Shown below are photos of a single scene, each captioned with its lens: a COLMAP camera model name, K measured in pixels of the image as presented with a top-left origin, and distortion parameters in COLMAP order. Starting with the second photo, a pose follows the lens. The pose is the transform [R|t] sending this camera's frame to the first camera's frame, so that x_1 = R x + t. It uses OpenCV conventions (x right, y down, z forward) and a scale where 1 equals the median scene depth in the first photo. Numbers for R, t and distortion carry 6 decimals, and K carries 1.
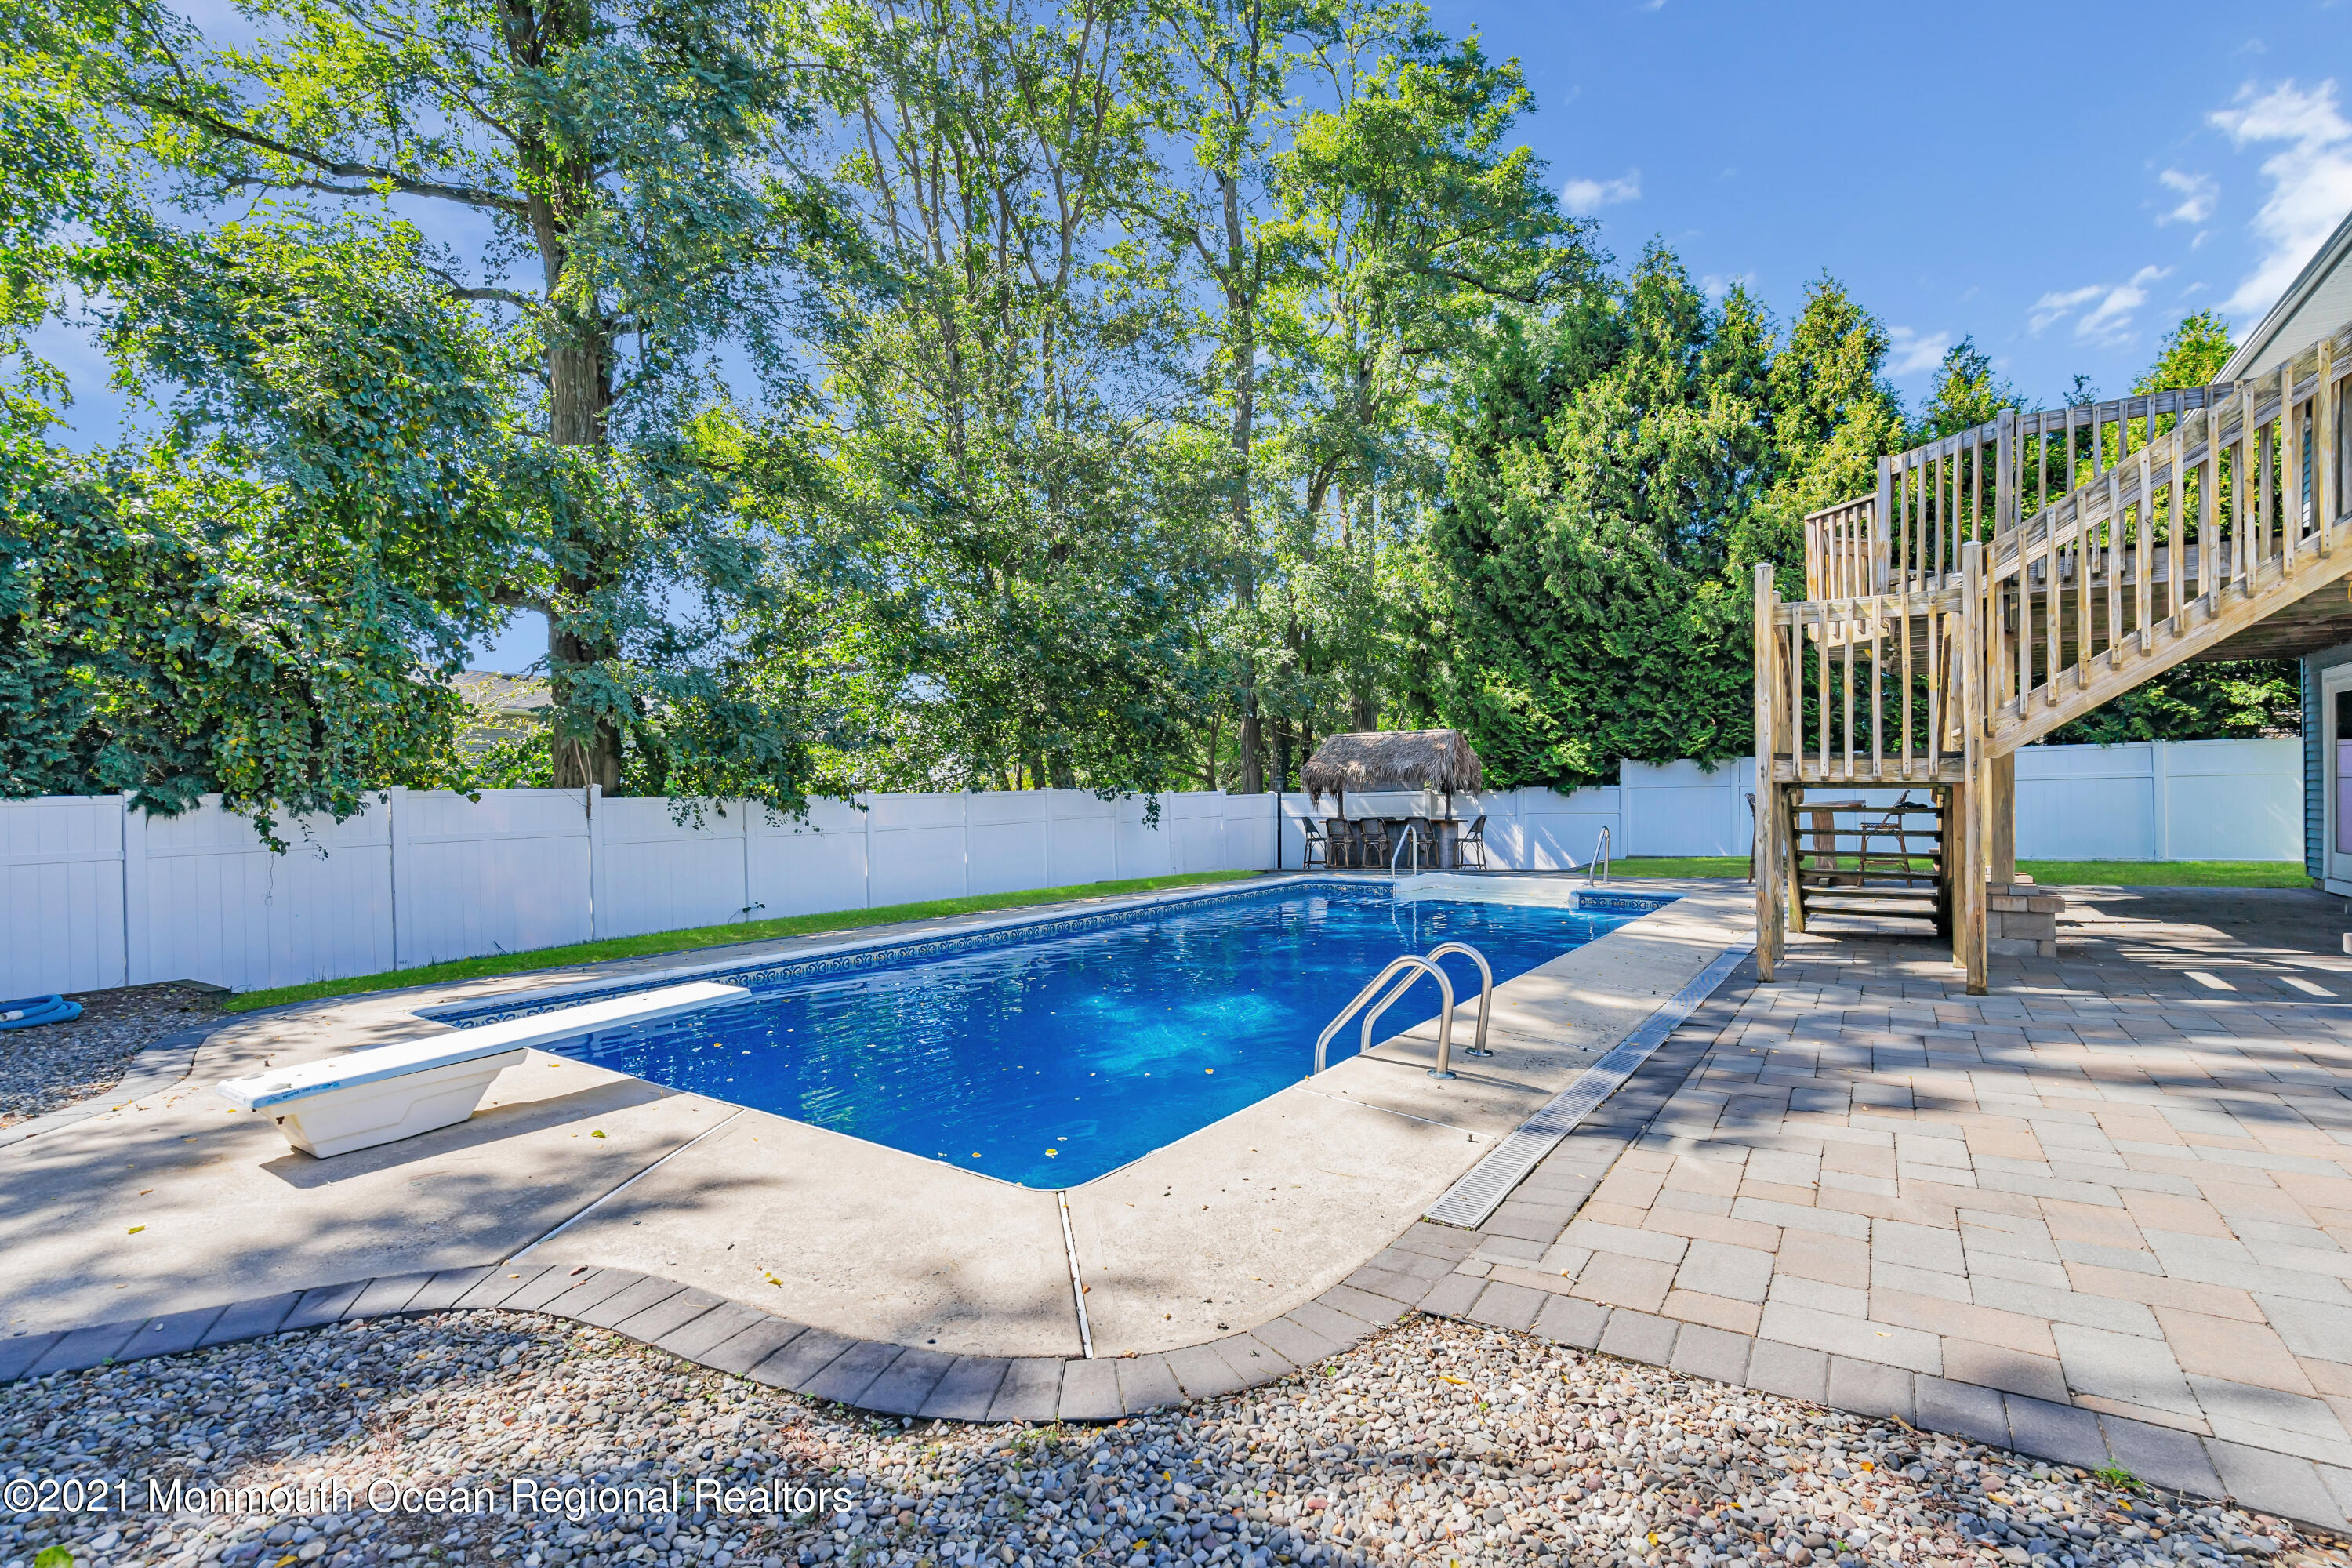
lens RADIAL K [[1075.5, 0, 1178.3], [0, 1075.5, 804.7], [0, 0, 1]] dist [-0.000986, 0.000404]
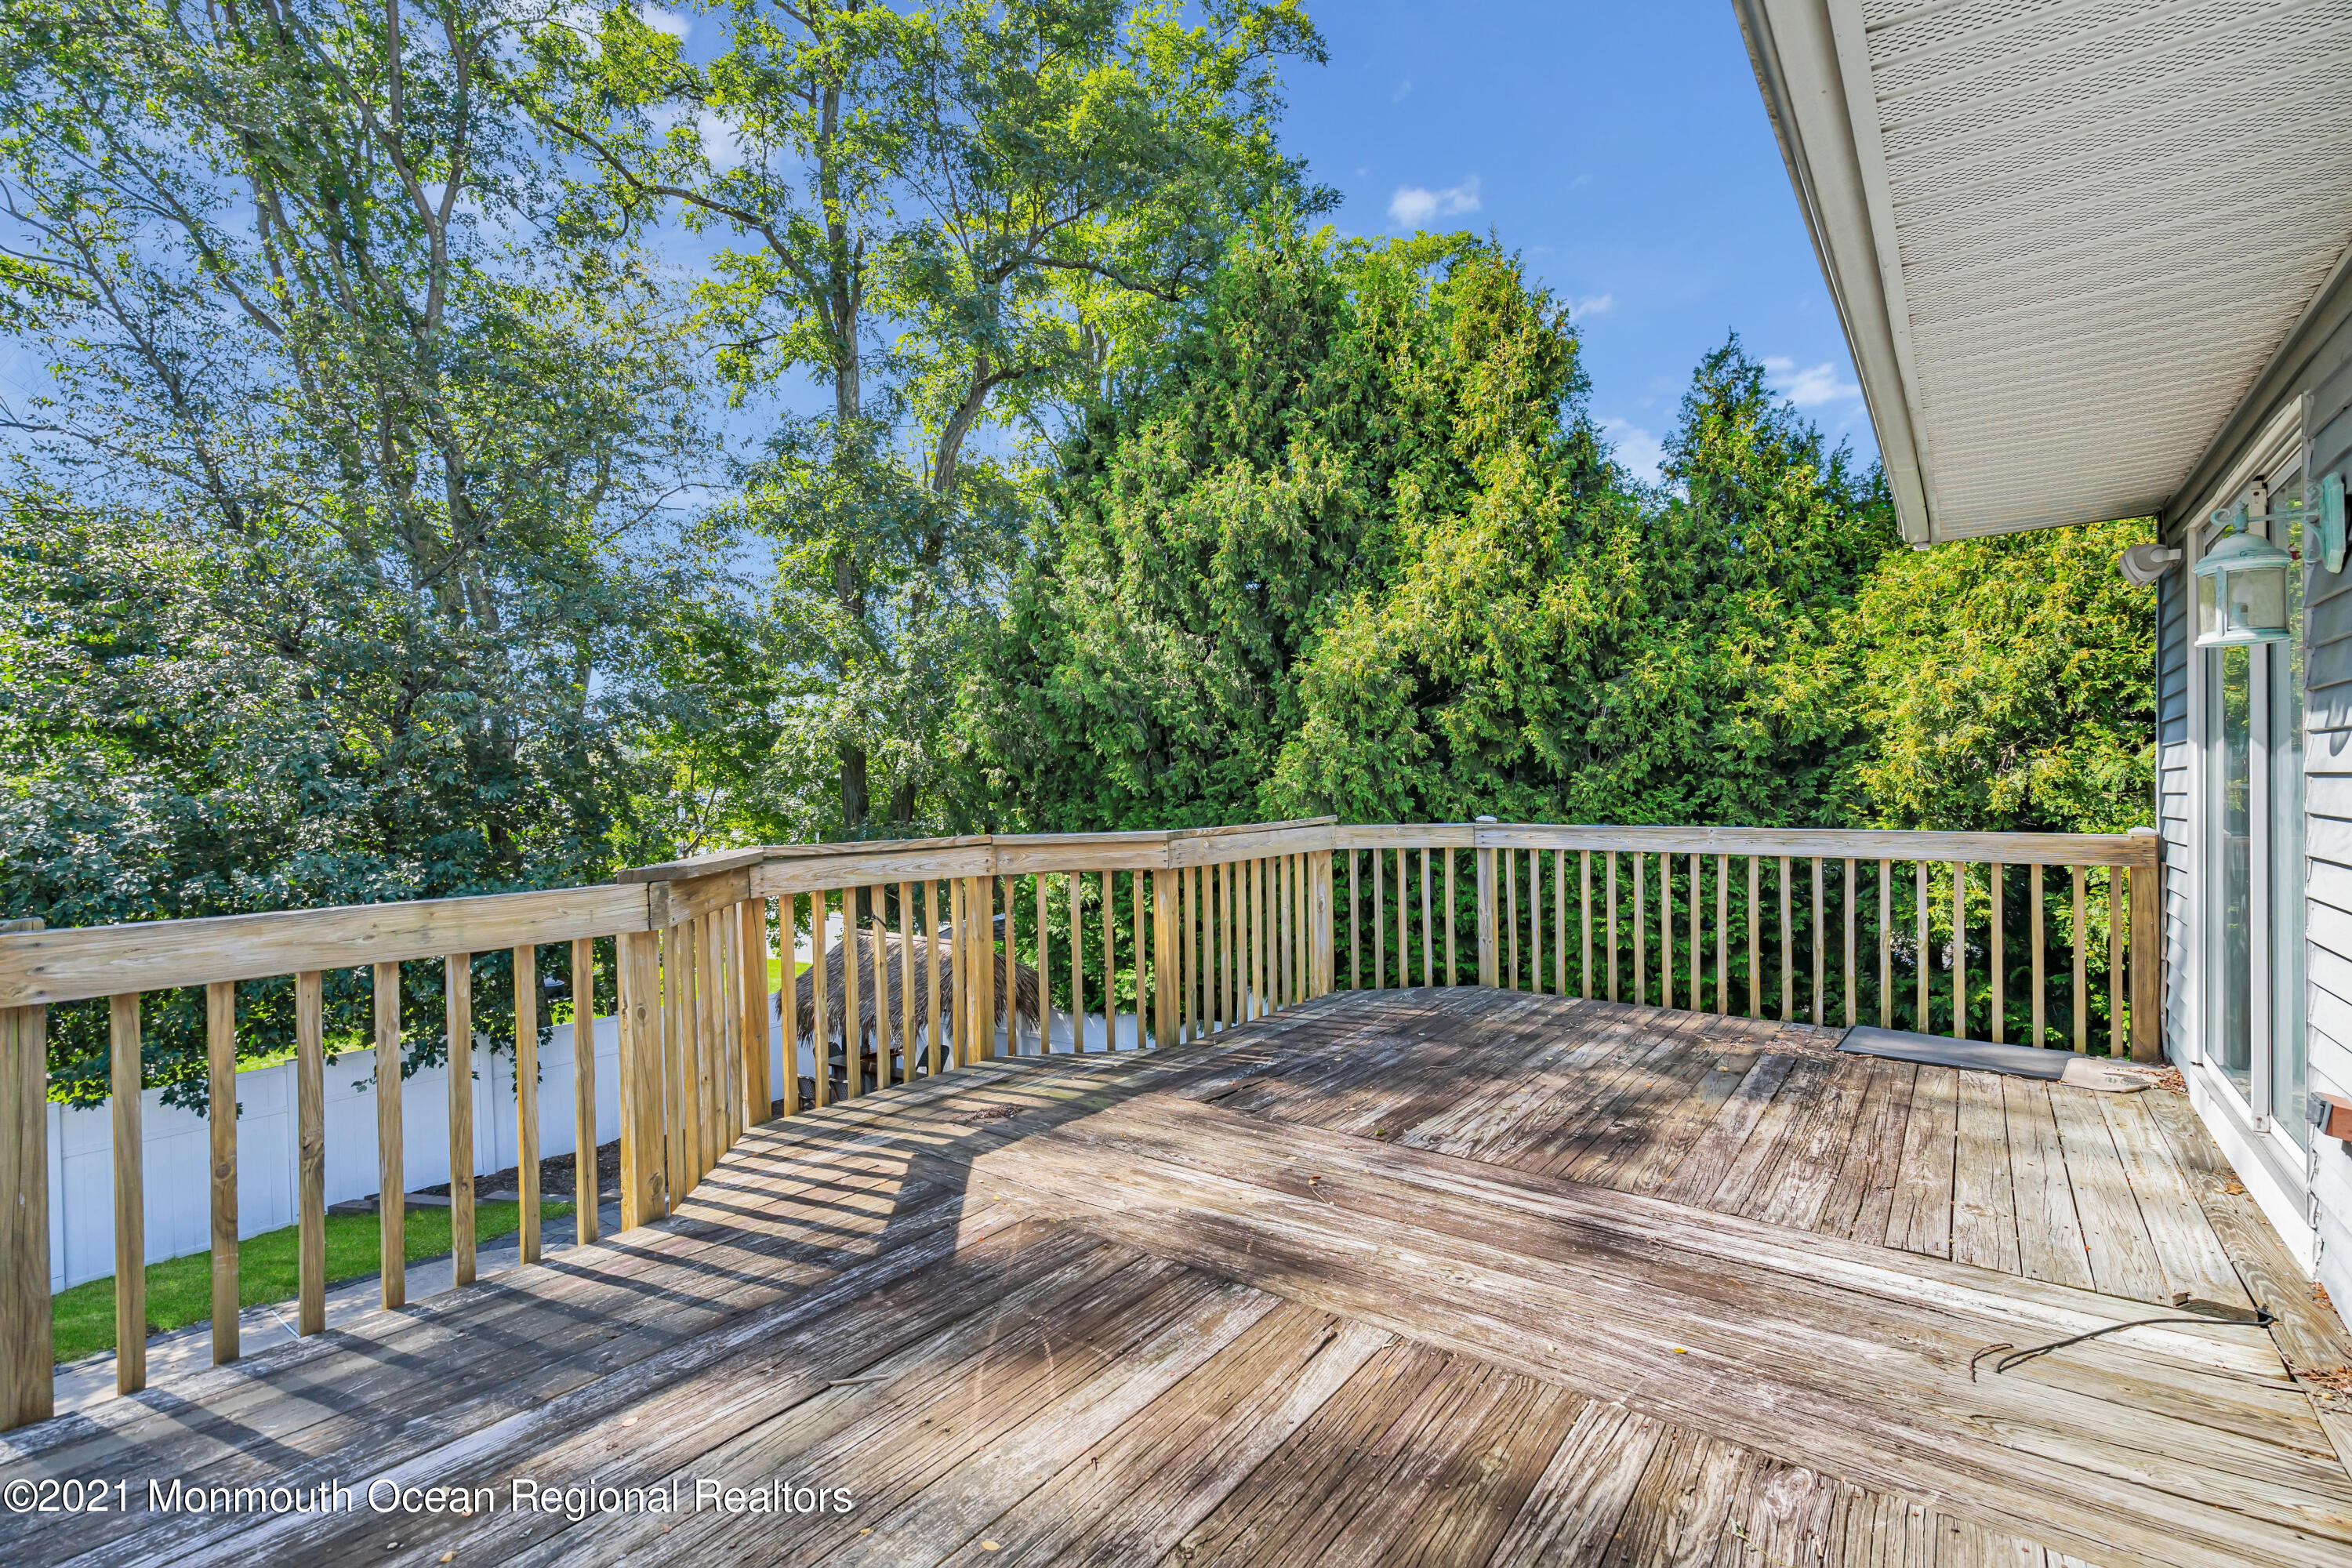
lens RADIAL K [[1033.0, 0, 1176.0], [0, 1033.0, 784.0], [0, 0, 1]] dist [-0.018654, -0.000053]
pose [[0.996924, -0.000879, -0.078366, 0.471446], [0.000771, 0.999999, -0.001399, -0.180925], [0.078367, 0.001335, 0.996924, 0.396721]]
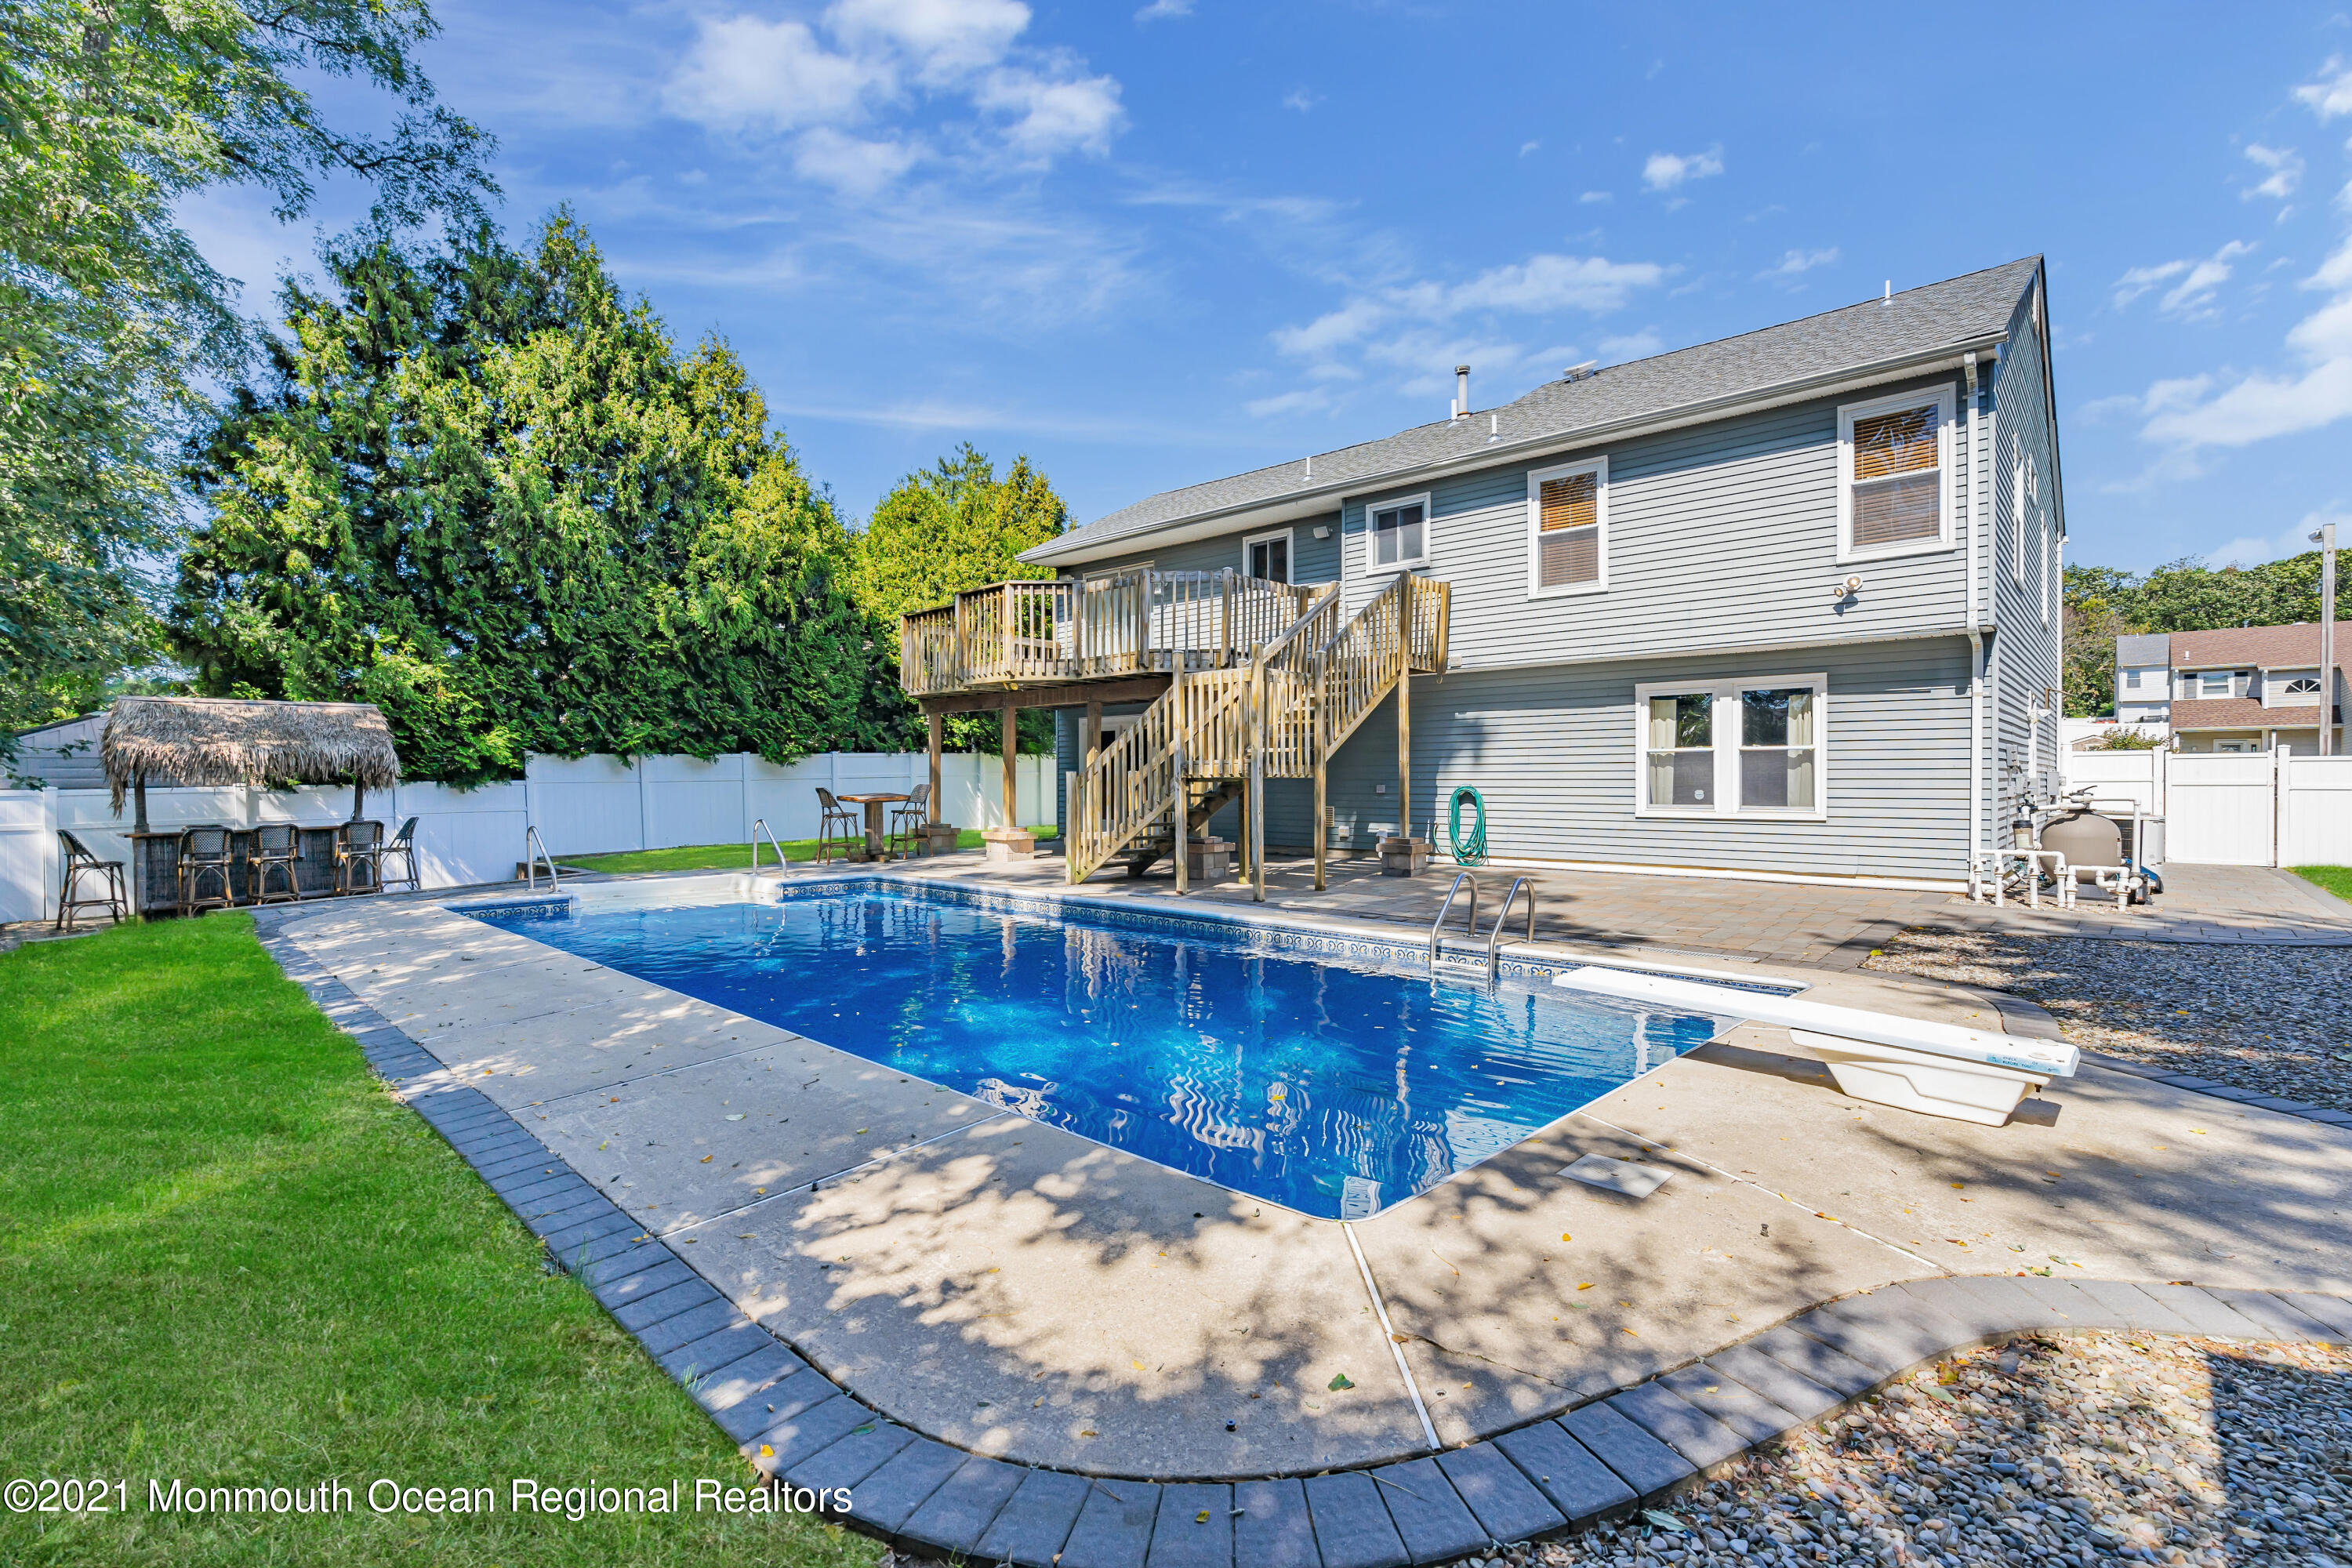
lens RADIAL K [[1059.8, 0, 1169.4], [0, 1059.8, 787.4], [0, 0, 1]] dist [-0.001771, 0.000124]
pose [[0.172297, -0.000880, 0.985045, -0.413047], [0.008521, 0.999964, -0.000597, -0.007716], [-0.985008, 0.008496, 0.172298, 0.344744]]
